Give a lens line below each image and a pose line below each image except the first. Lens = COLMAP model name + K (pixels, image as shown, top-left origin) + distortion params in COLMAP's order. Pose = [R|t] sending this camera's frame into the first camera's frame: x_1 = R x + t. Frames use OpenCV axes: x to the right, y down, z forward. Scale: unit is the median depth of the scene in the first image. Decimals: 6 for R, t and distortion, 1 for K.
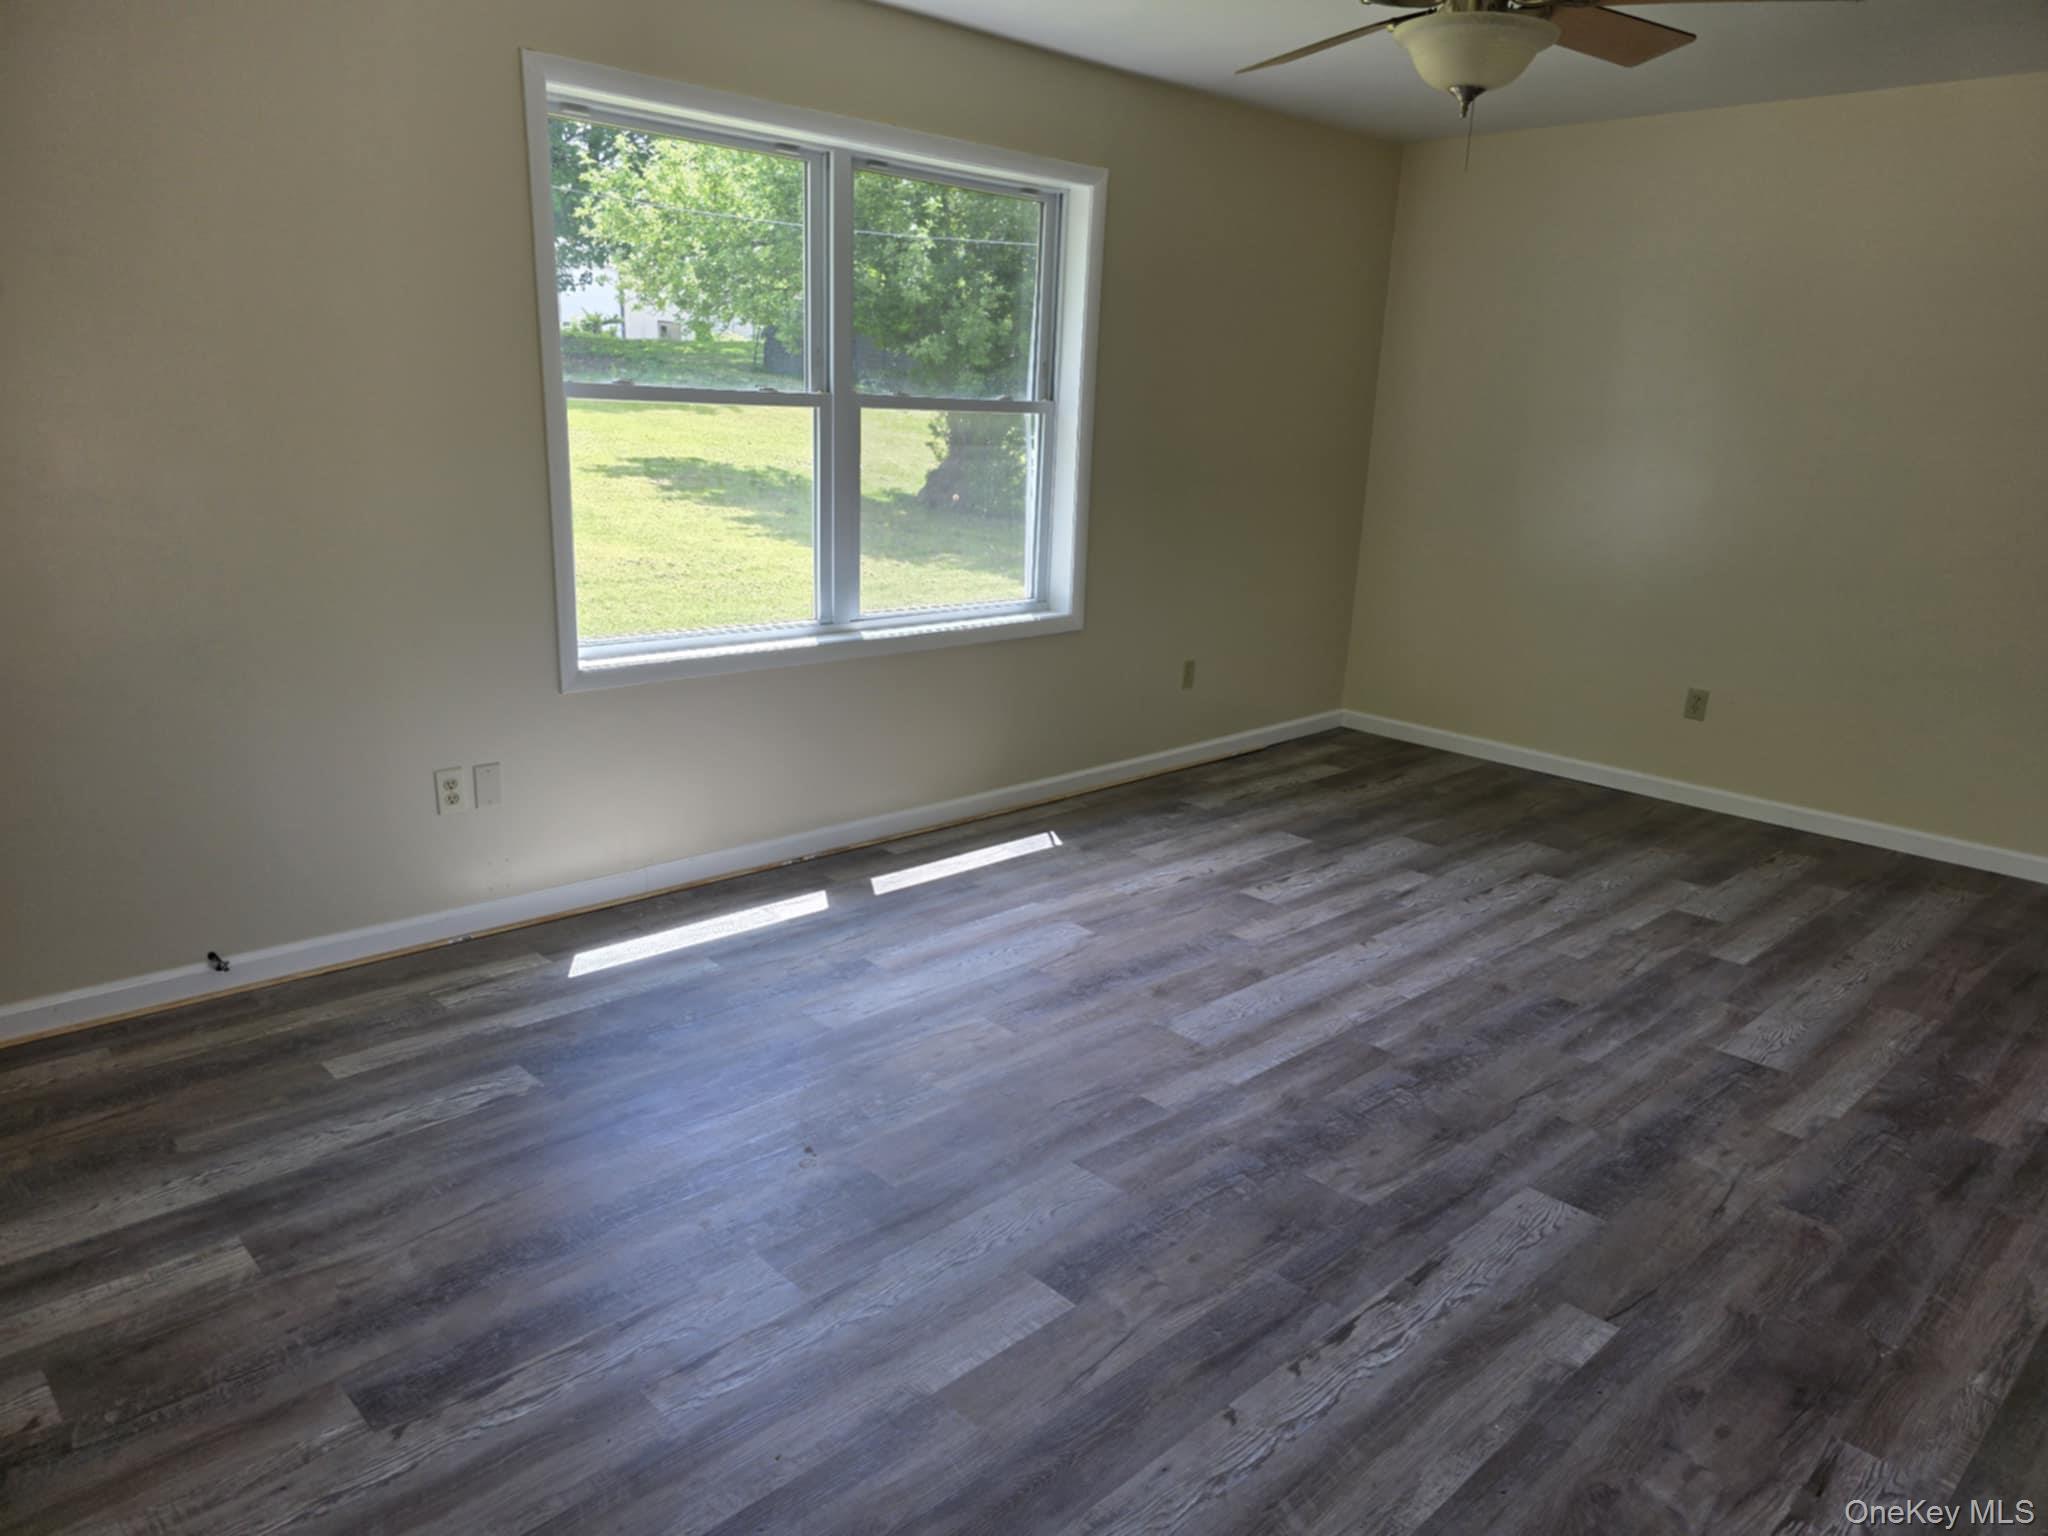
lens RADIAL K [[1368.6, 0, 1010.9], [0, 1368.6, 770.0], [0, 0, 1]] dist [0.056497, -0.039940]
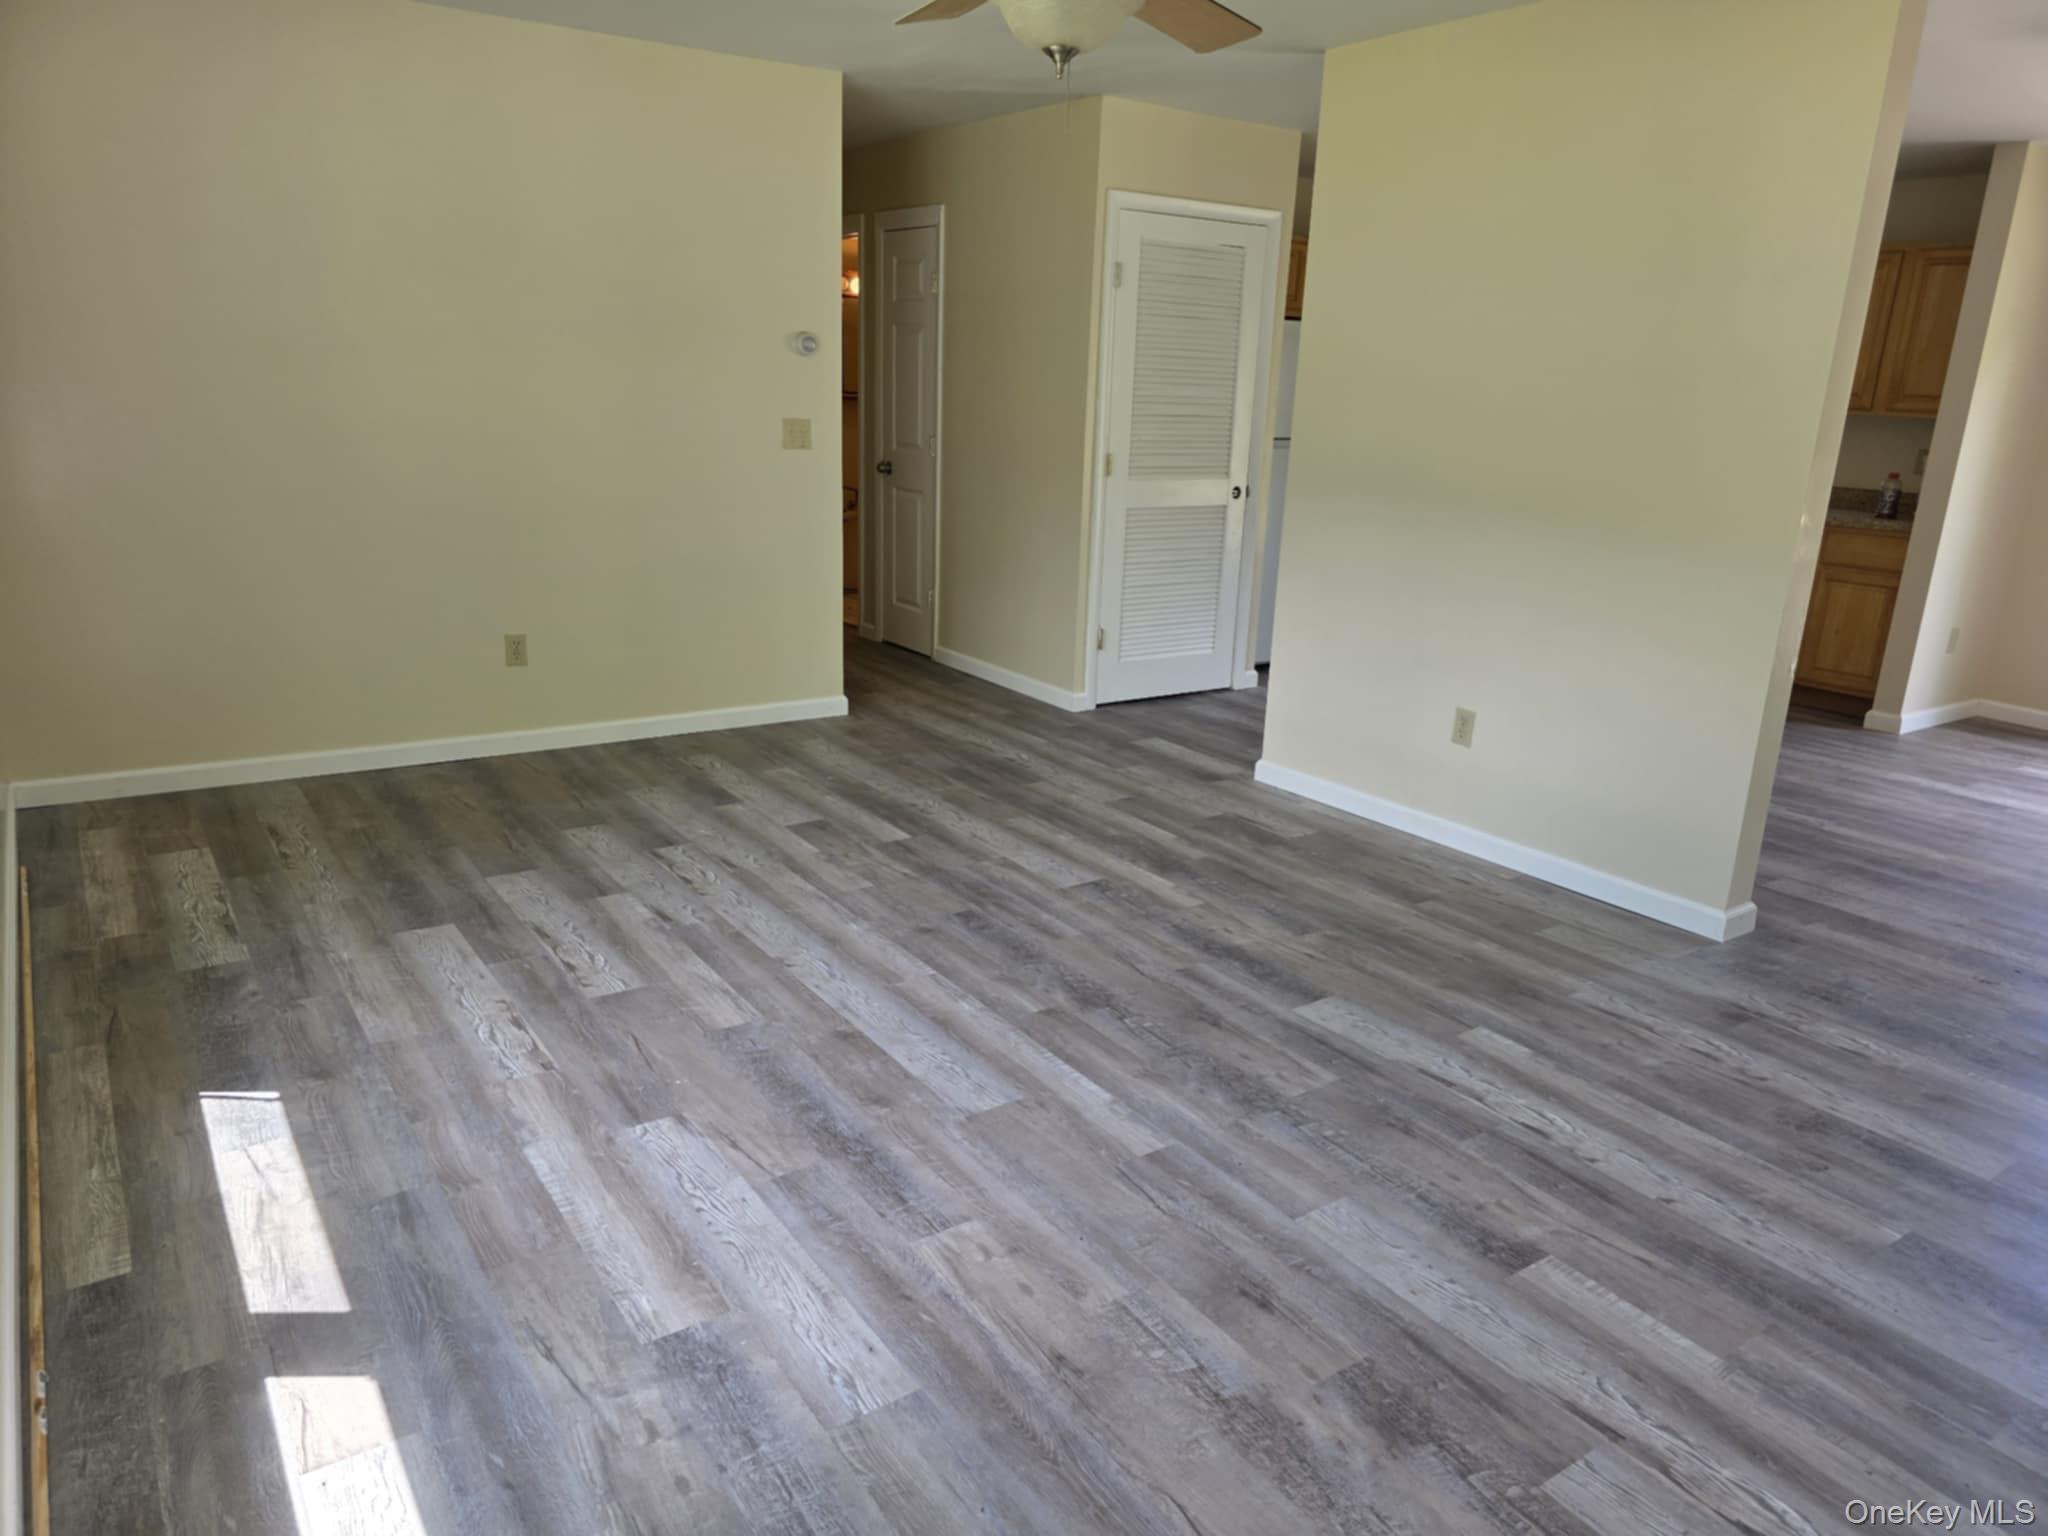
lens RADIAL K [[1368.6, 0, 1051.3], [0, 1368.6, 756.5], [0, 0, 1]] dist [0.056497, -0.039940]
pose [[0.151792, -0.293617, 0.943795, -0.558743], [0.228539, 0.939410, 0.255496, -0.204022], [-0.961628, 0.176911, 0.209698, 0.672075]]
